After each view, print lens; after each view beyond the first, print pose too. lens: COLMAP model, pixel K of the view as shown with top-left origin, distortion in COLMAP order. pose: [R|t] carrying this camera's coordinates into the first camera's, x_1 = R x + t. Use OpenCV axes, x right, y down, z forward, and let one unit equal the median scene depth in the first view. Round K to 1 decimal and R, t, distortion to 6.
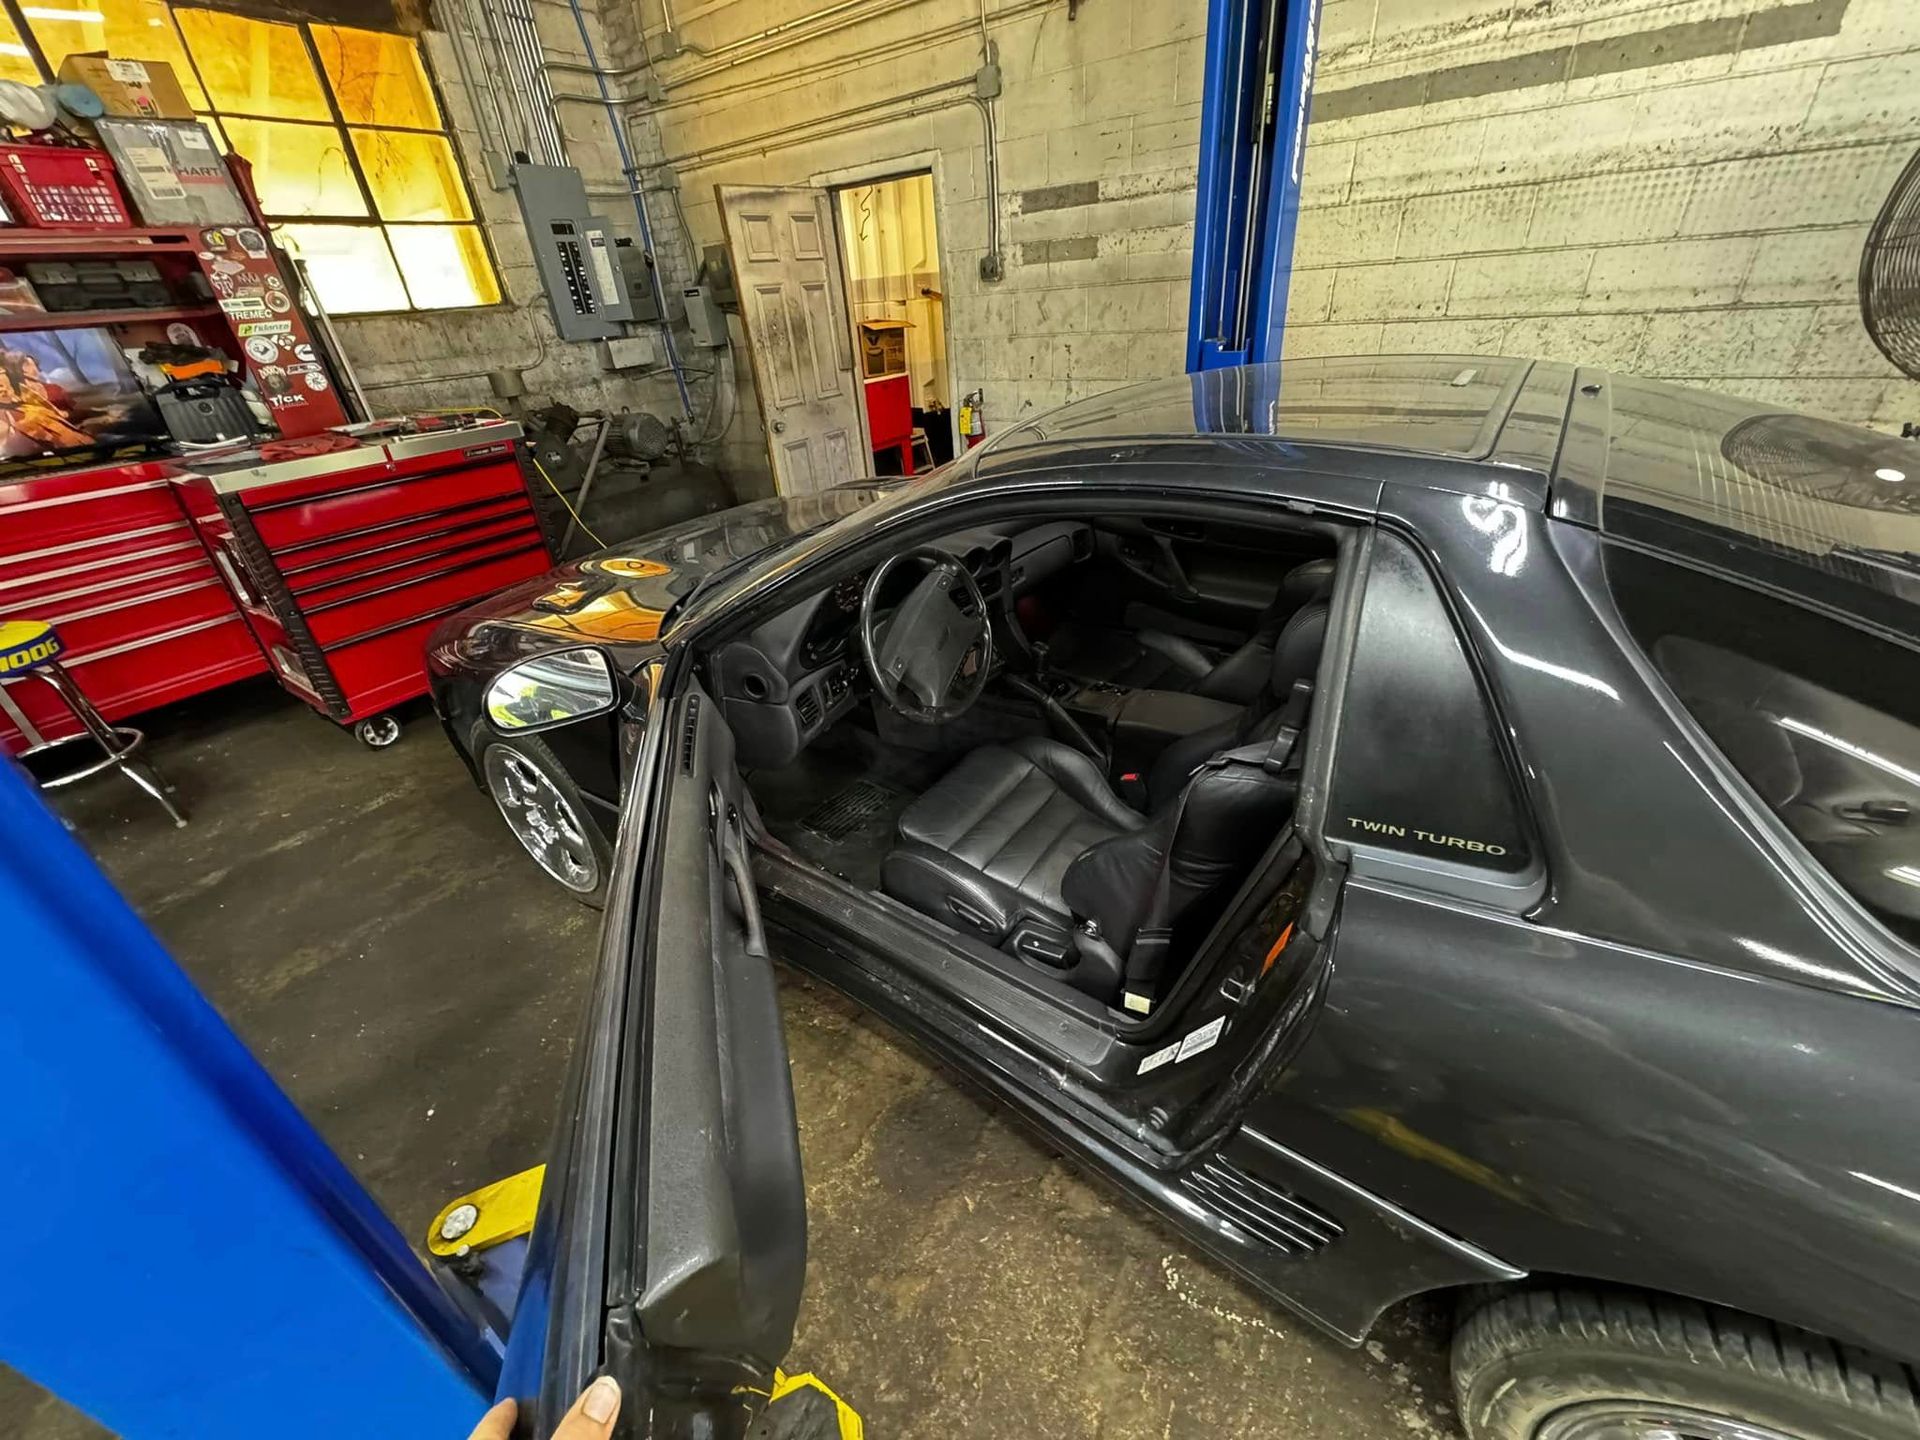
lens RADIAL K [[761.4, 0, 954.7], [0, 761.4, 713.1], [0, 0, 1]] dist [-0.001765, -0.000394]
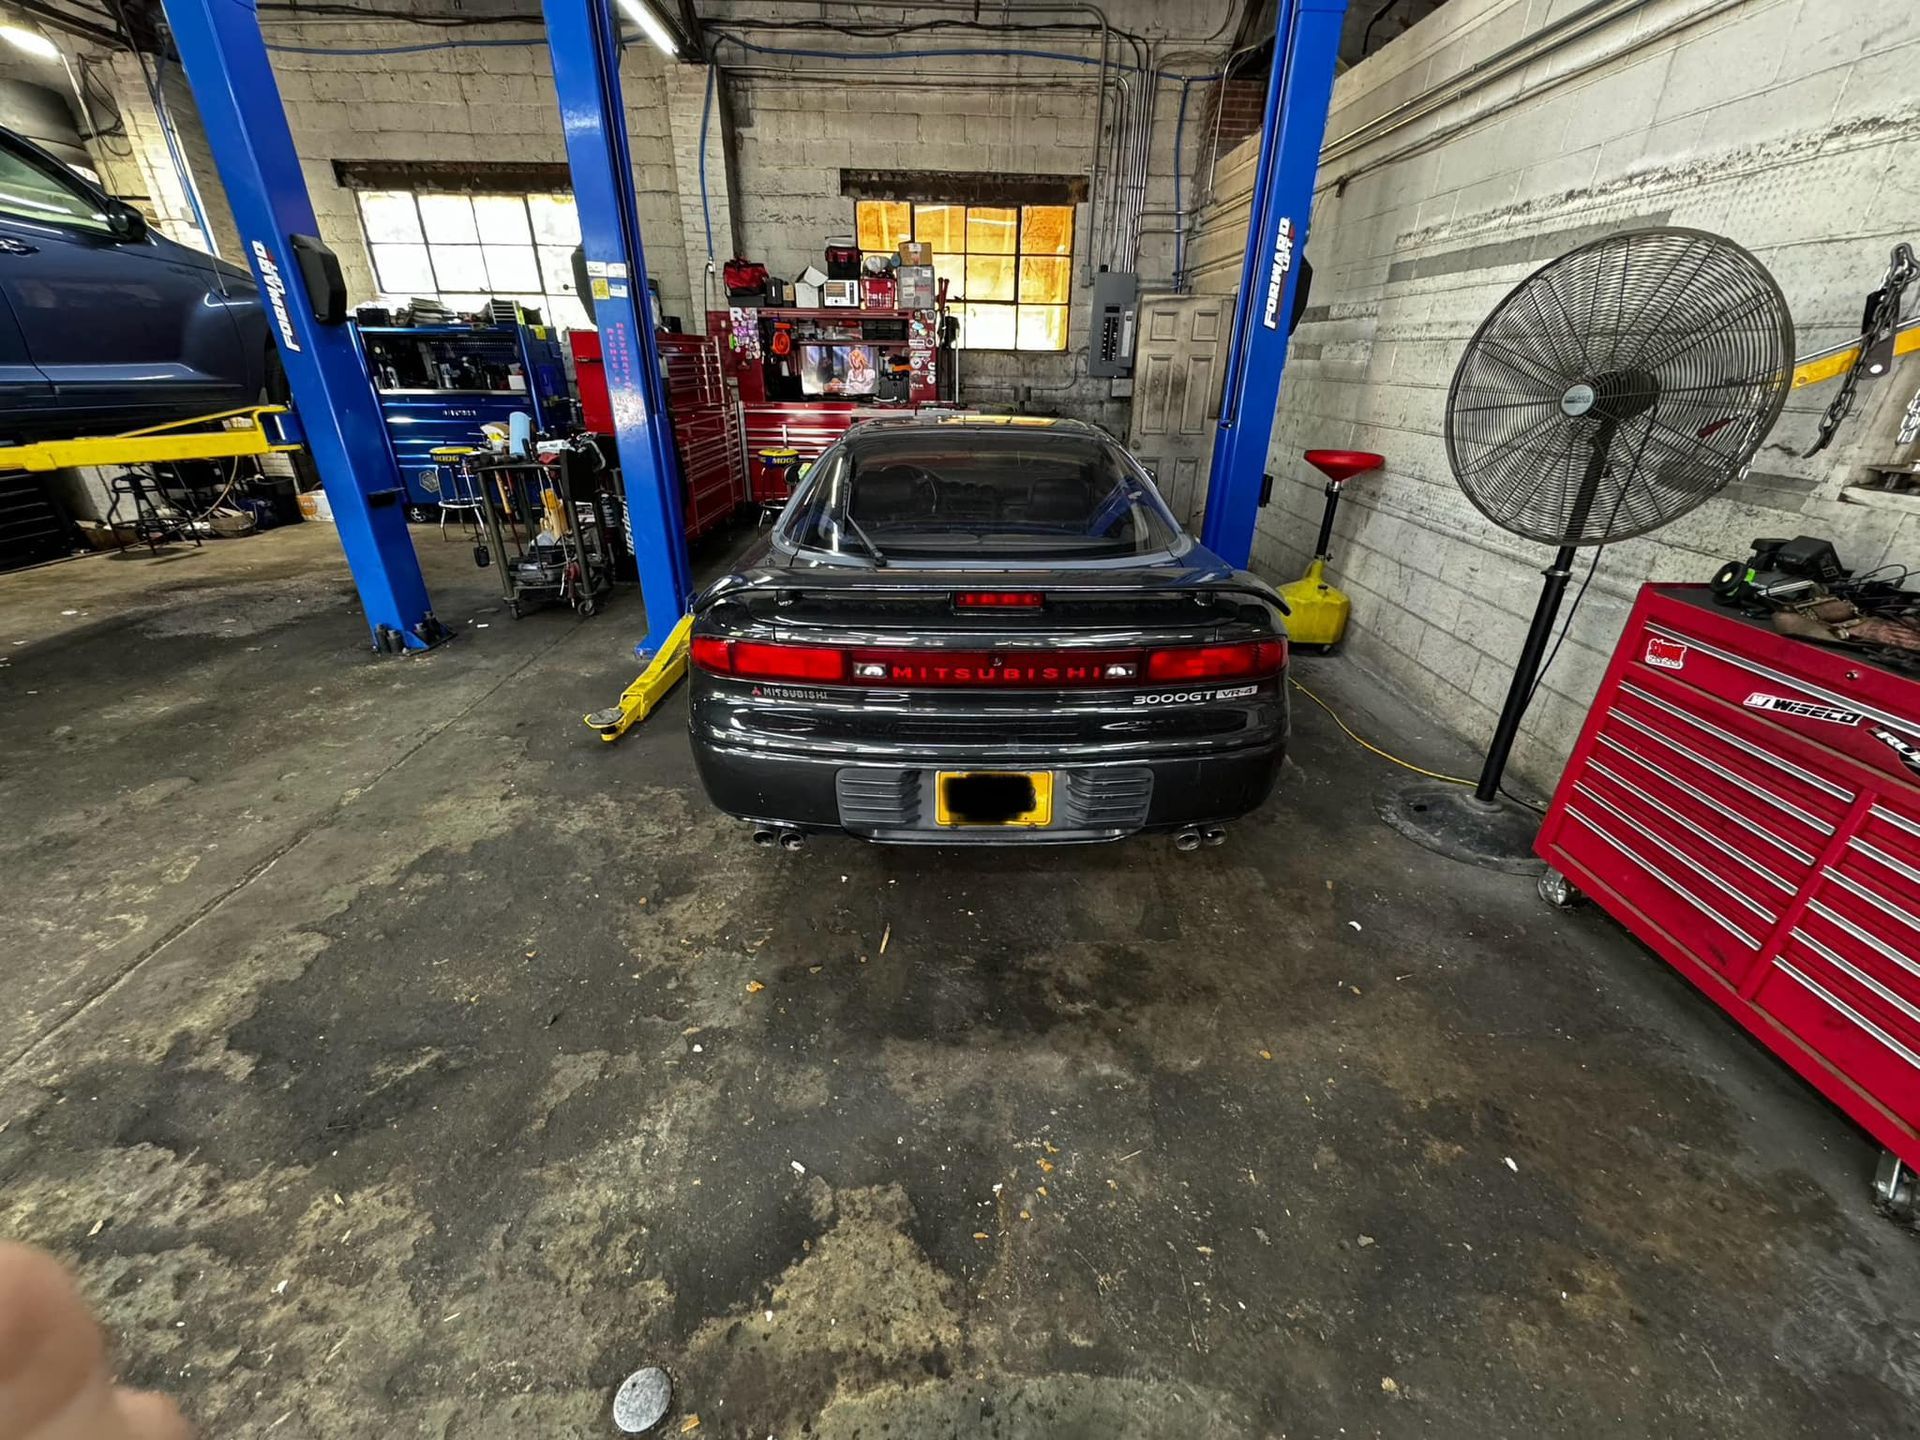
lens RADIAL K [[761.4, 0, 960.4], [0, 761.4, 715.7], [0, 0, 1]] dist [-0.001765, -0.000394]
pose [[0.597173, 0.417497, -0.684895, 0.941165], [-0.442692, 0.883589, 0.152625, 0.028582], [0.668886, 0.212054, 0.712478, -0.231001]]
